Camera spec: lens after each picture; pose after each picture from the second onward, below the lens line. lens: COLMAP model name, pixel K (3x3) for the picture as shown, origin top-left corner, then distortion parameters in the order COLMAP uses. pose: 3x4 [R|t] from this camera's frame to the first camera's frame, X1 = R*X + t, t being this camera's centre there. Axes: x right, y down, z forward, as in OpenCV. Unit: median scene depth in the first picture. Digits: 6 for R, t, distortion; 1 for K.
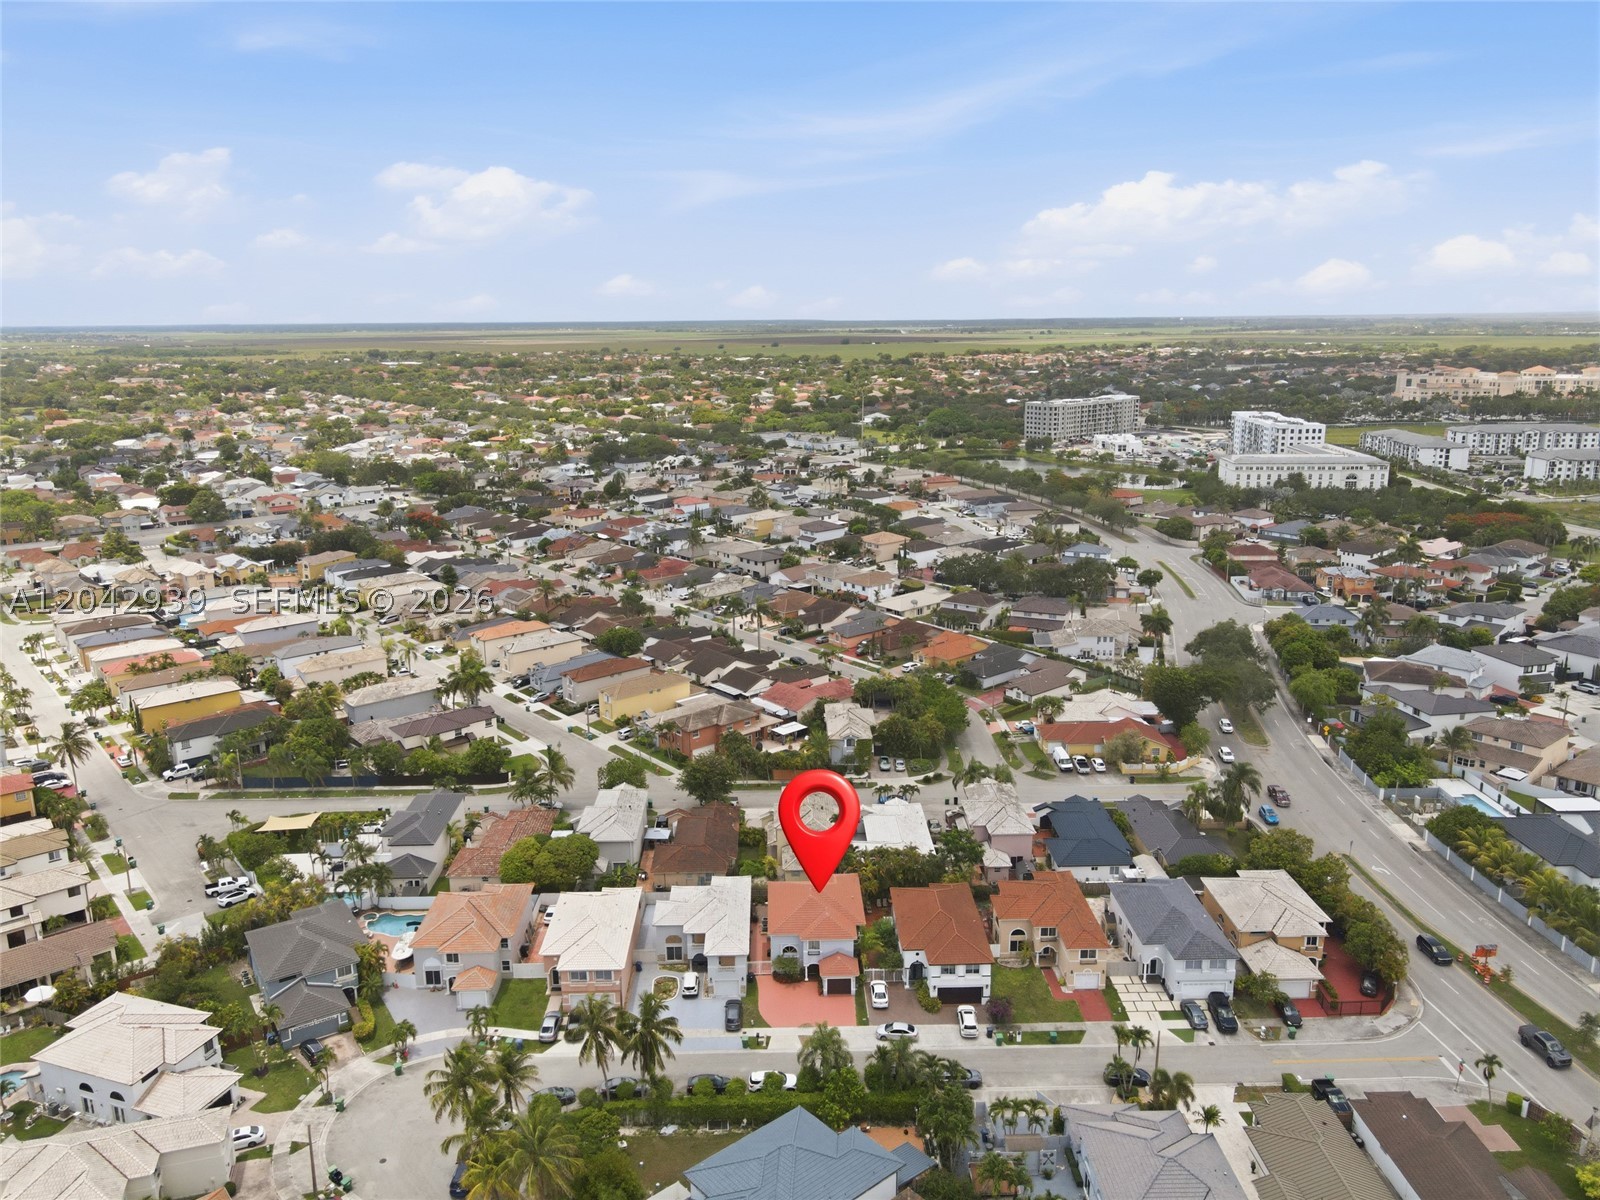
lens RADIAL K [[1124.5, 0, 803.4], [0, 1124.5, 722.6], [0, 0, 1]] dist [-0.001529, 0.000667]
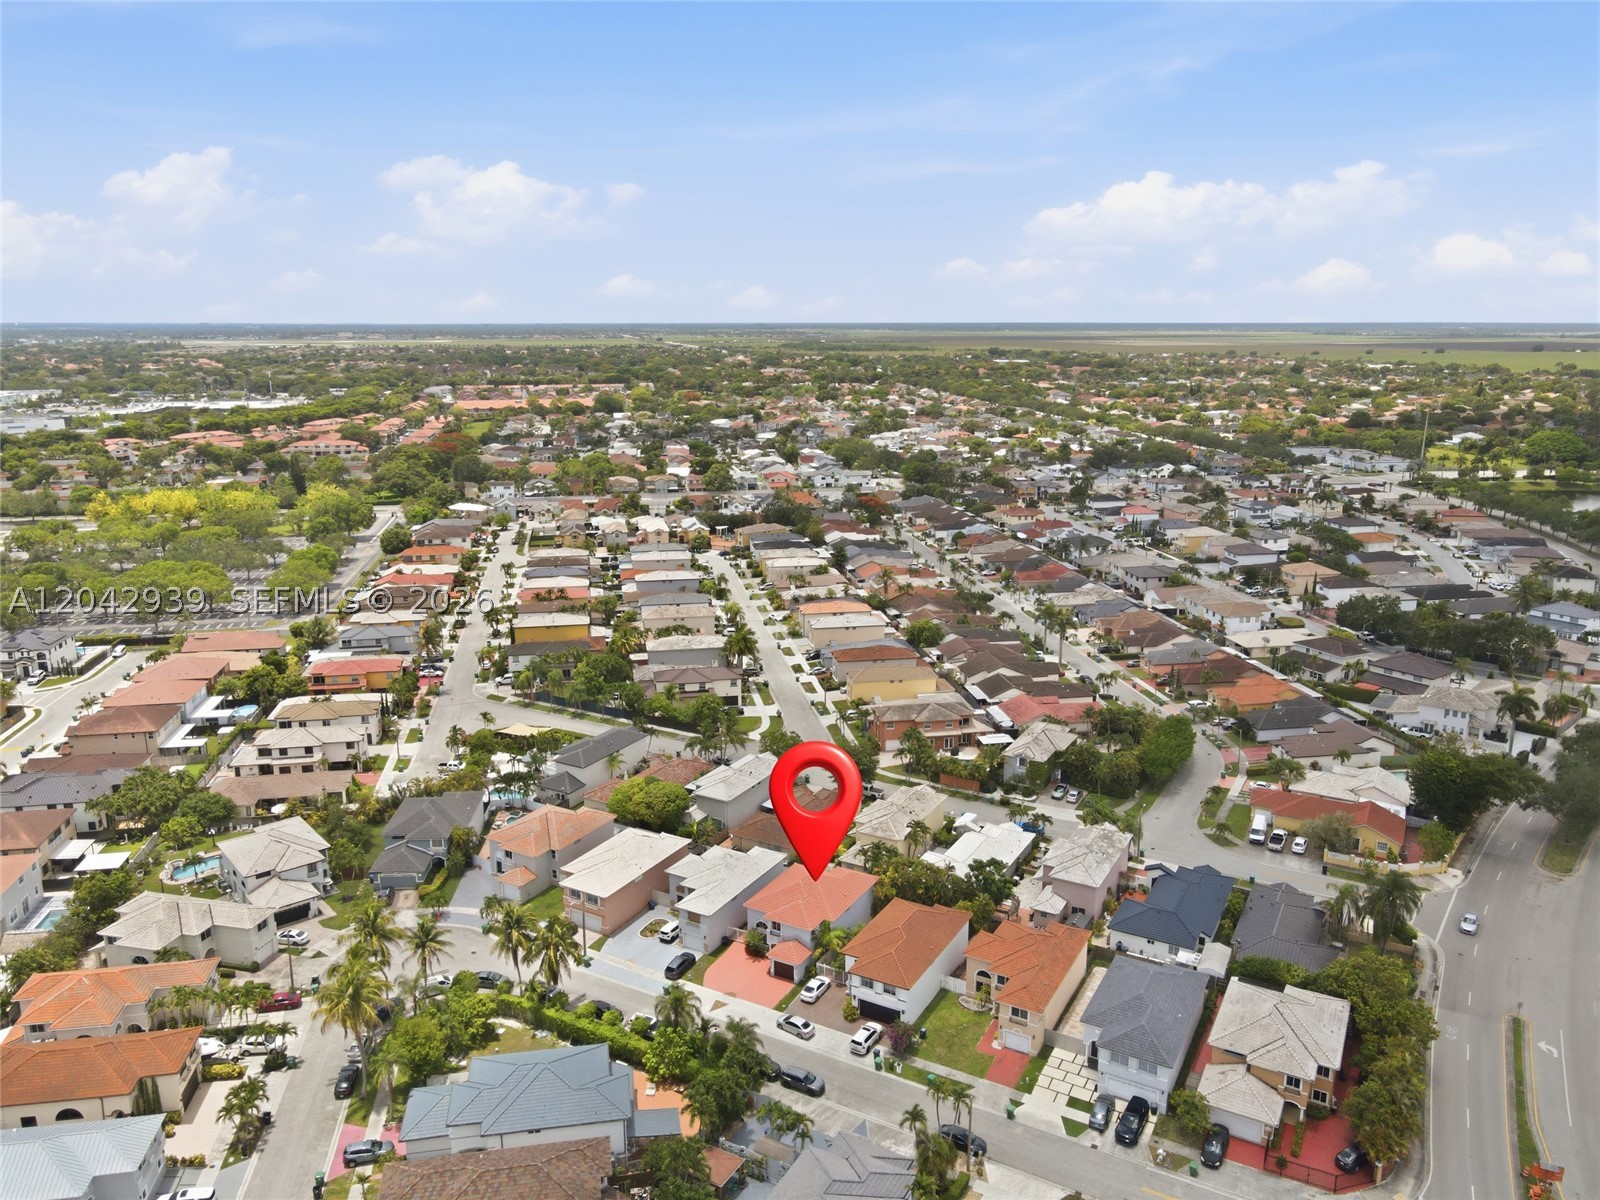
lens RADIAL K [[1123.5, 0, 799.7], [0, 1123.5, 725.0], [0, 0, 1]] dist [-0.016453, 0.041891]
pose [[0.860679, 0.180988, -0.475894, 0.280279], [-0.179989, 0.982490, 0.048132, -0.021570], [0.476272, 0.044230, 0.878185, 0.054599]]
